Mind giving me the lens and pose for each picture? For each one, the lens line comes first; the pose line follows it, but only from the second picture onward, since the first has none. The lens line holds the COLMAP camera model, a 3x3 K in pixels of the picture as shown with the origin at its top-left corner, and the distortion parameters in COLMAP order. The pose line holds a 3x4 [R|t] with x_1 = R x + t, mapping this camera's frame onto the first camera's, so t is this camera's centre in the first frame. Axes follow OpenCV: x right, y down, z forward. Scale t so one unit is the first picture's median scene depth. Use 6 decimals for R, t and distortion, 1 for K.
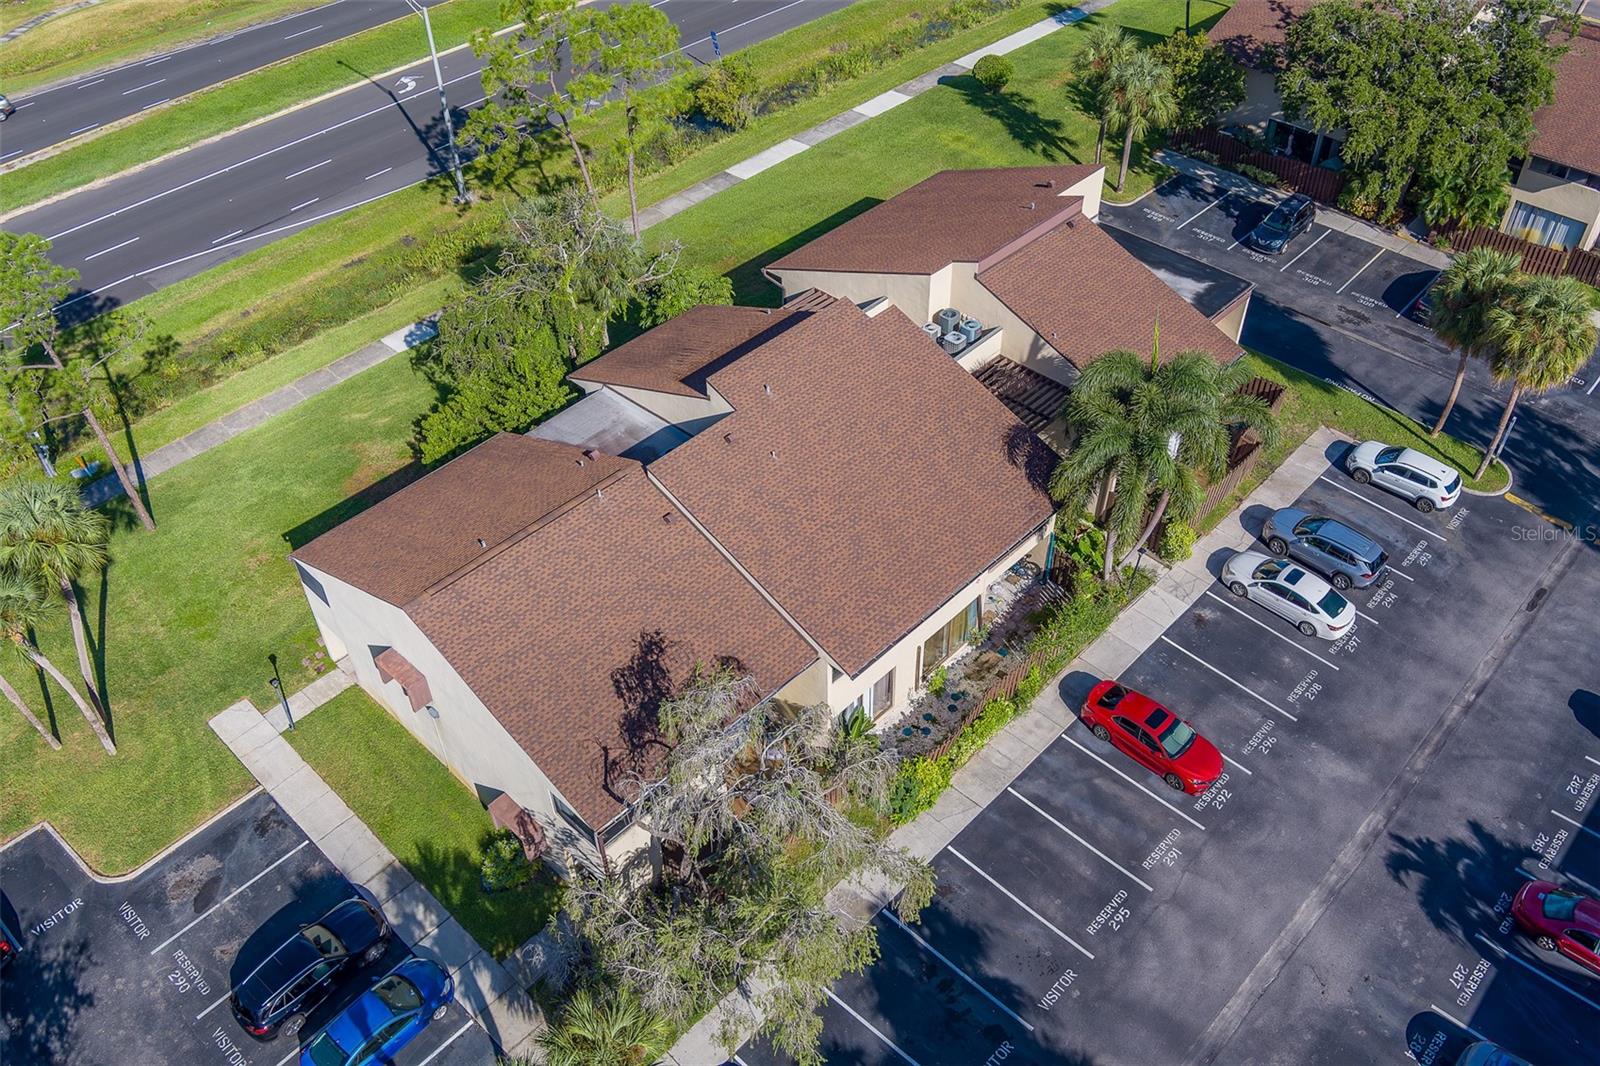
lens RADIAL K [[1305.6, 0, 803.3], [0, 1305.6, 529.6], [0, 0, 1]] dist [-0.080130, 0.041420]
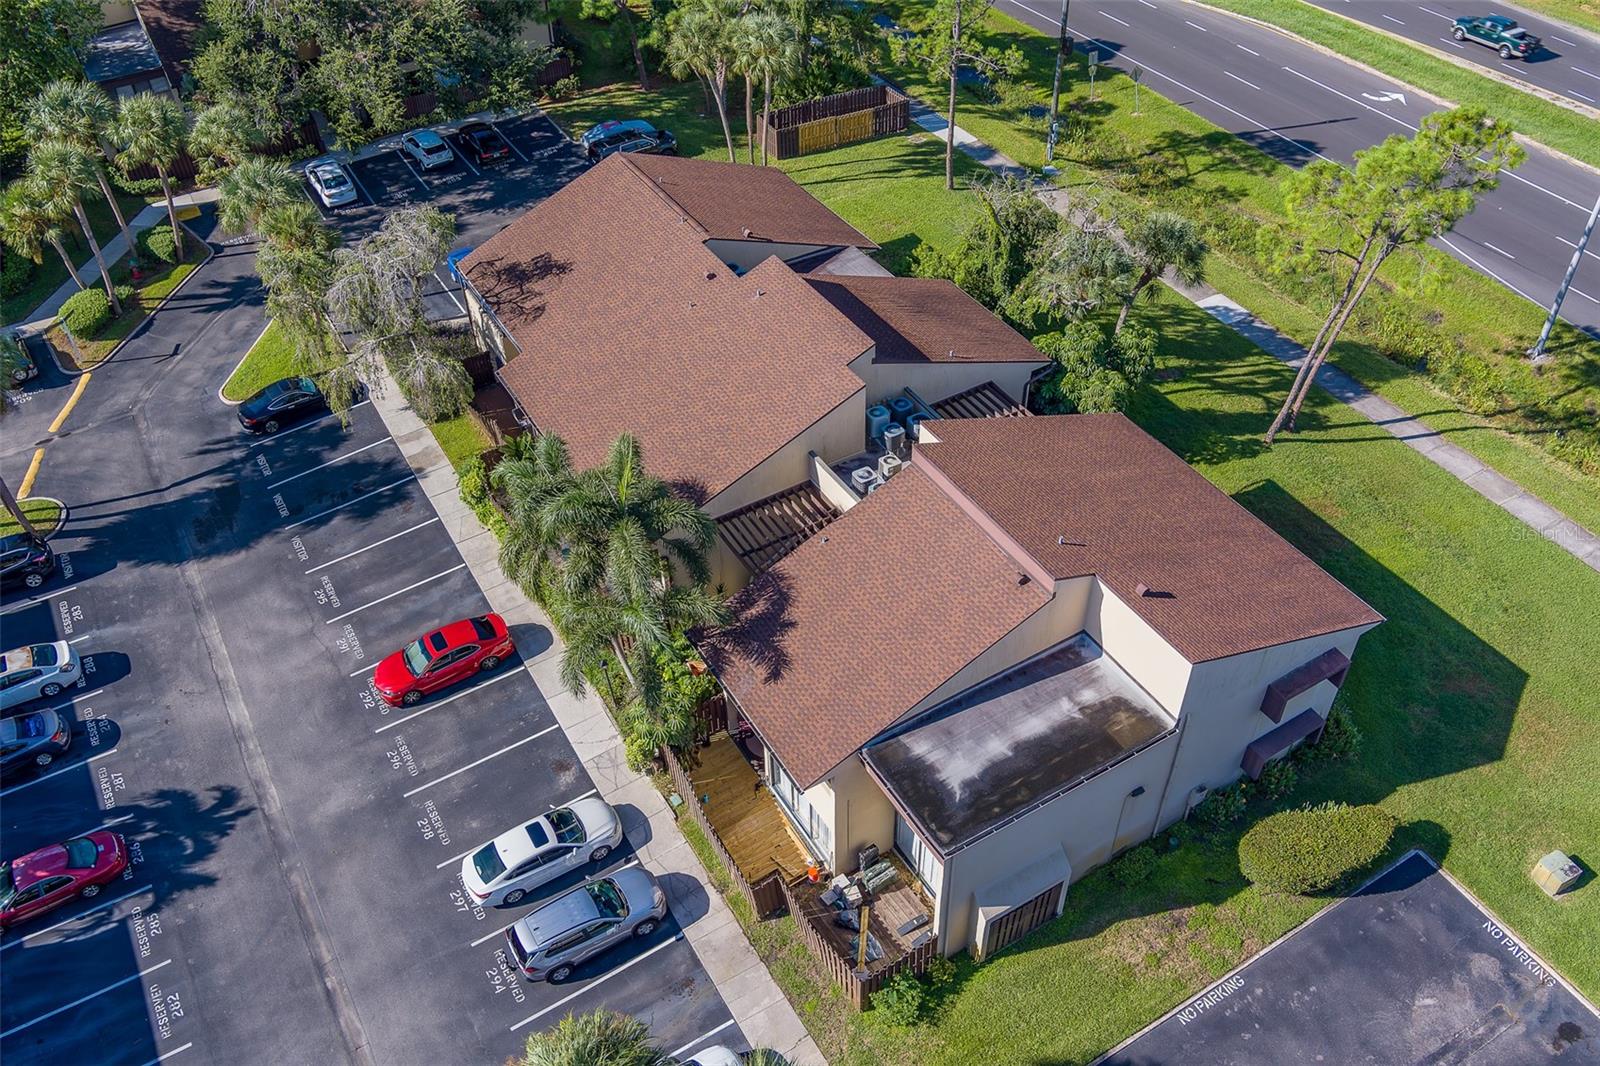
lens RADIAL K [[1305.6, 0, 798.7], [0, 1305.6, 541.5], [0, 0, 1]] dist [-0.080130, 0.041420]
pose [[-0.272237, 0.671659, -0.689029, 0.793242], [-0.624867, 0.421137, 0.657408, -0.704501], [0.731730, 0.609522, 0.305049, 0.766594]]
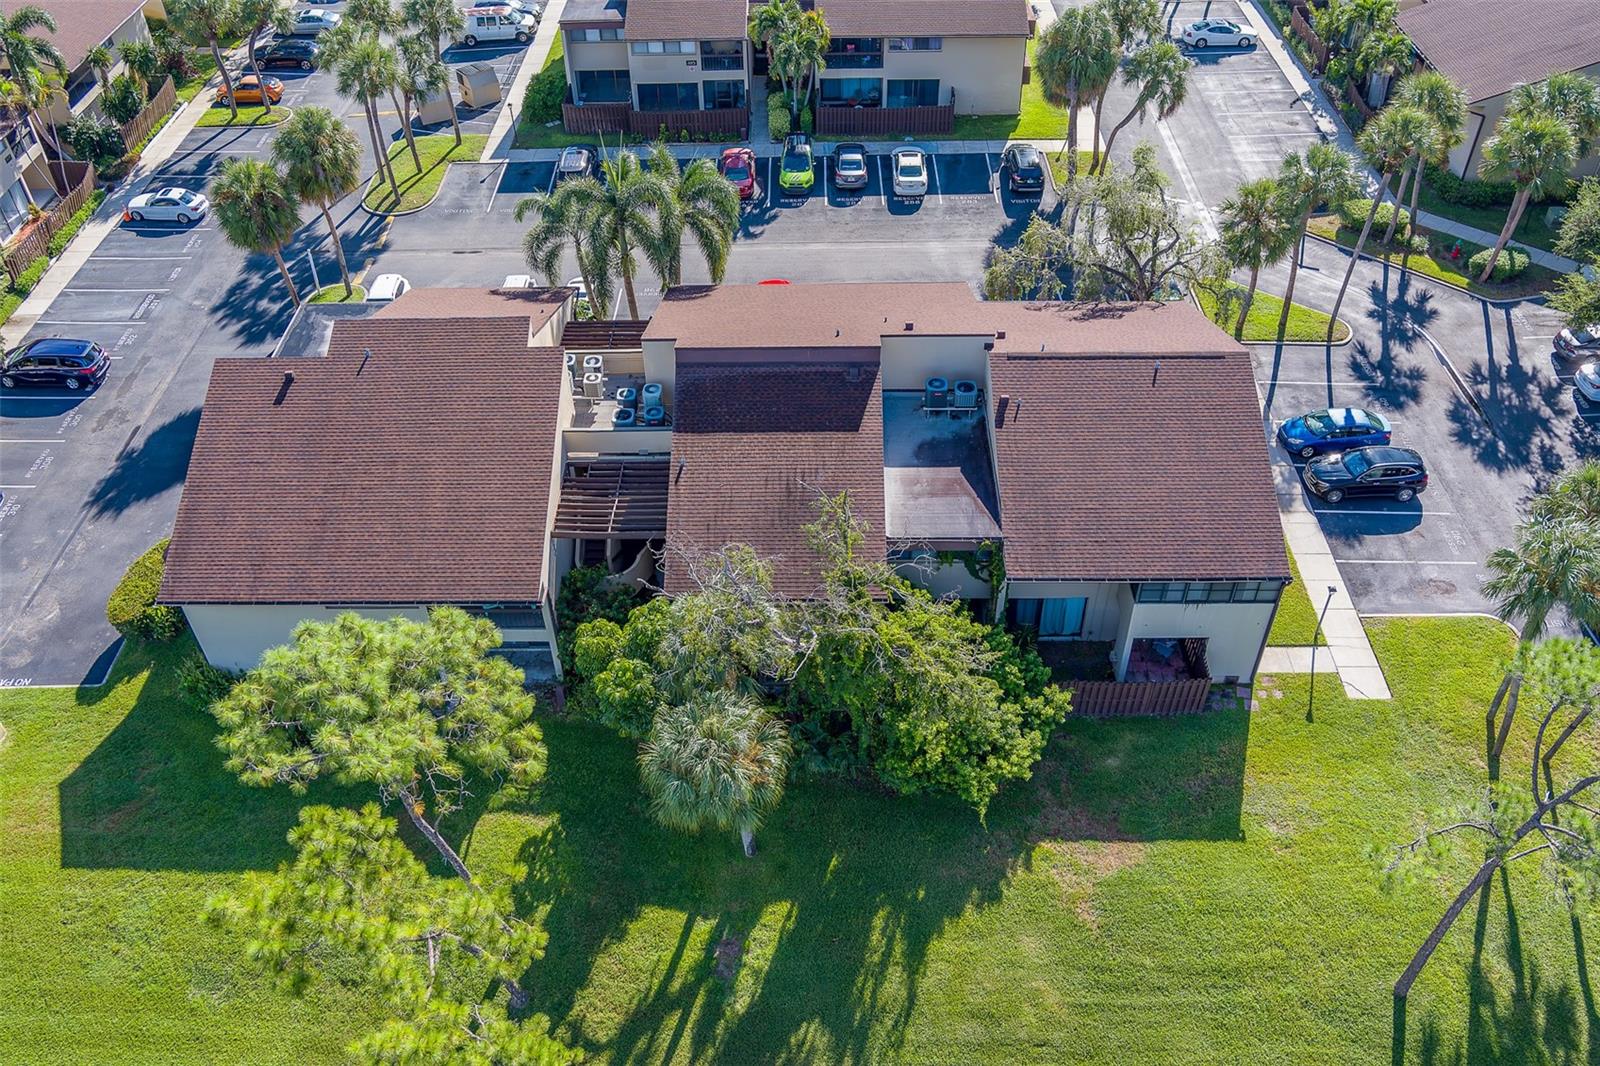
lens RADIAL K [[1305.6, 0, 798.3], [0, 1305.6, 544.3], [0, 0, 1]] dist [-0.080130, 0.041420]
pose [[-0.680745, -0.475350, 0.557340, -0.613046], [0.513369, 0.233149, 0.825889, -0.870351], [-0.522530, 0.848342, 0.085315, 1.000235]]
